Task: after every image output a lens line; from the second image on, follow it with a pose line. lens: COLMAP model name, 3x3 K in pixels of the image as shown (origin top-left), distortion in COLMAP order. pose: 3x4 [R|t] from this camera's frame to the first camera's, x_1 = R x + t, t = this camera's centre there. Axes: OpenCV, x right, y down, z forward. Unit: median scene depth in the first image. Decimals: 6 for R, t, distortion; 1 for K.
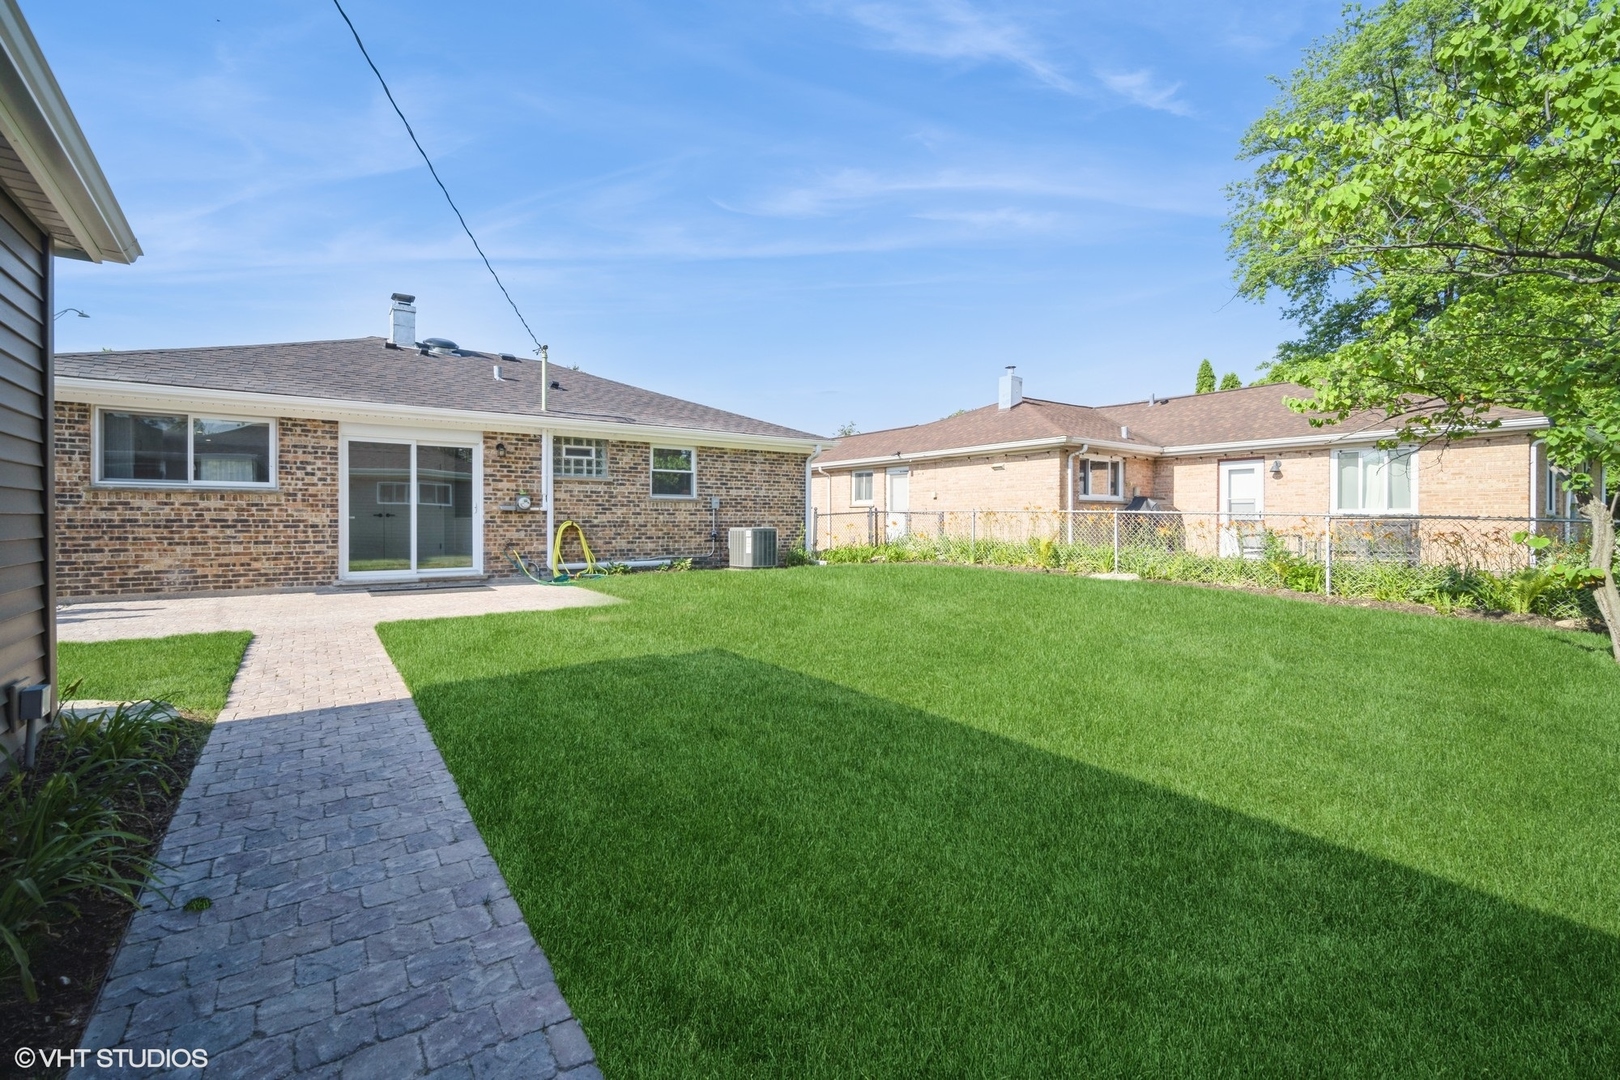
lens RADIAL K [[697.8, 0, 803.8], [0, 697.8, 532.9], [0, 0, 1]] dist [-0.008518, 0.001038]
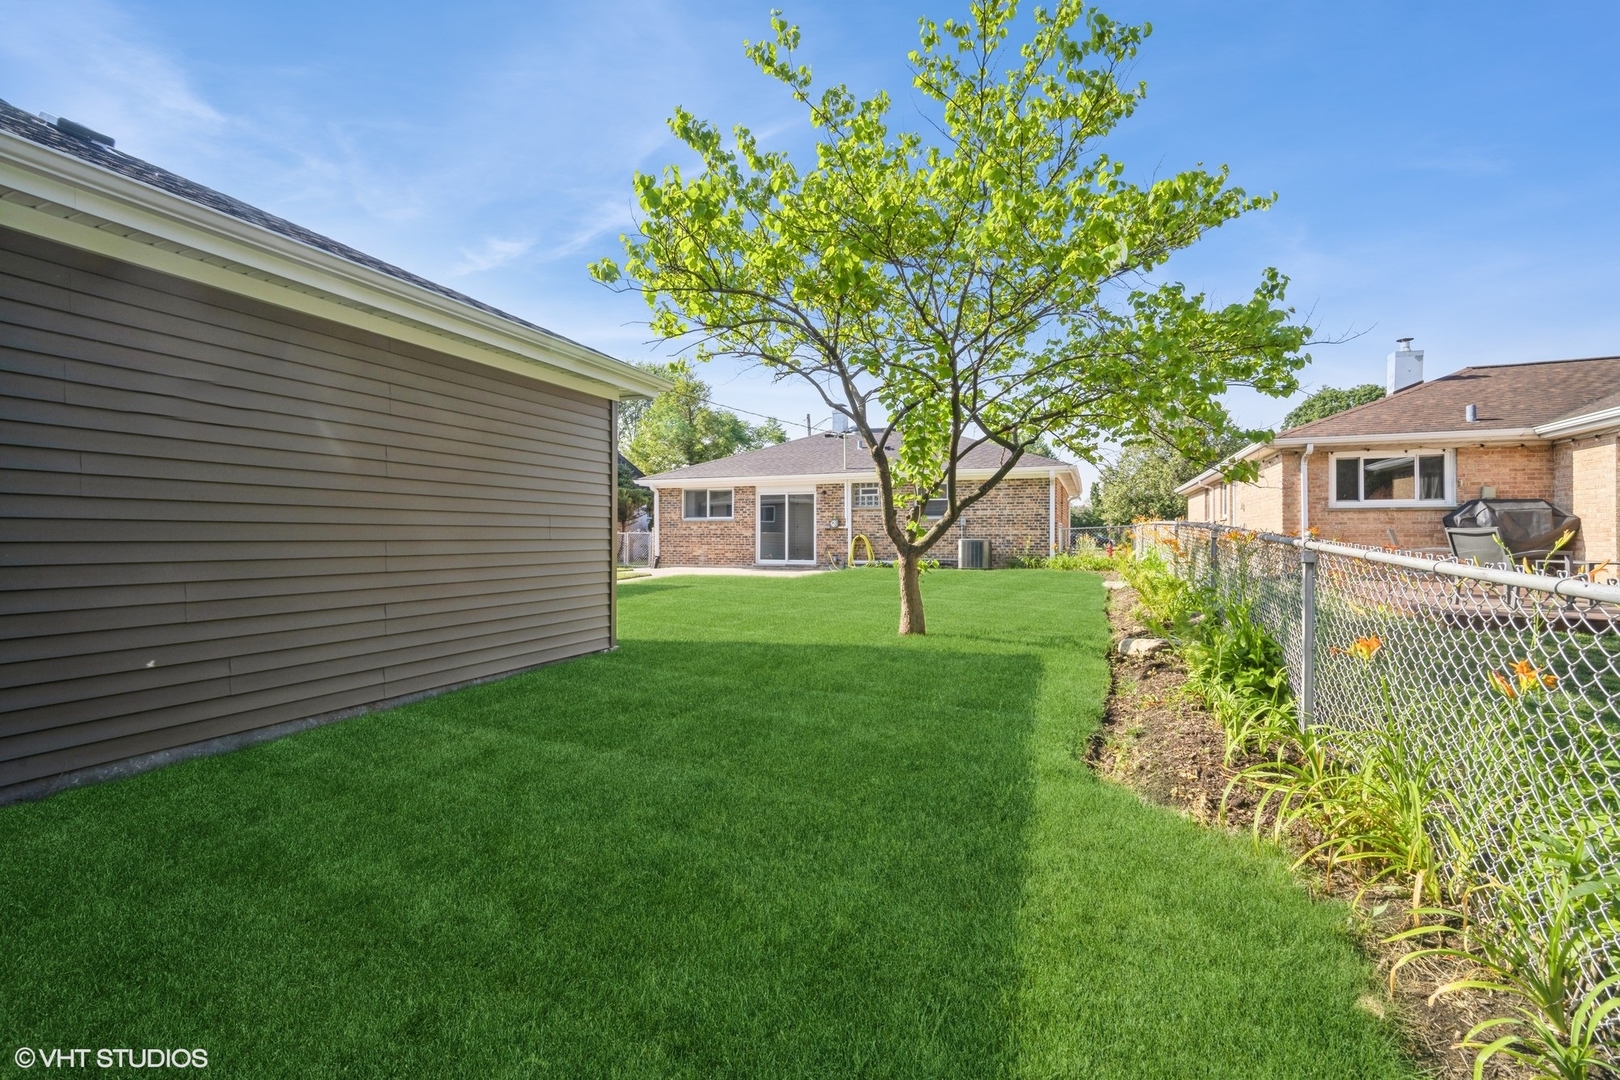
lens RADIAL K [[697.8, 0, 803.8], [0, 697.8, 532.9], [0, 0, 1]] dist [-0.008518, 0.001038]
pose [[0.536621, -0.006812, -0.843796, 0.998664], [-0.016589, 0.999689, -0.018621, 0.012328], [0.843660, 0.023990, 0.536341, 0.010788]]
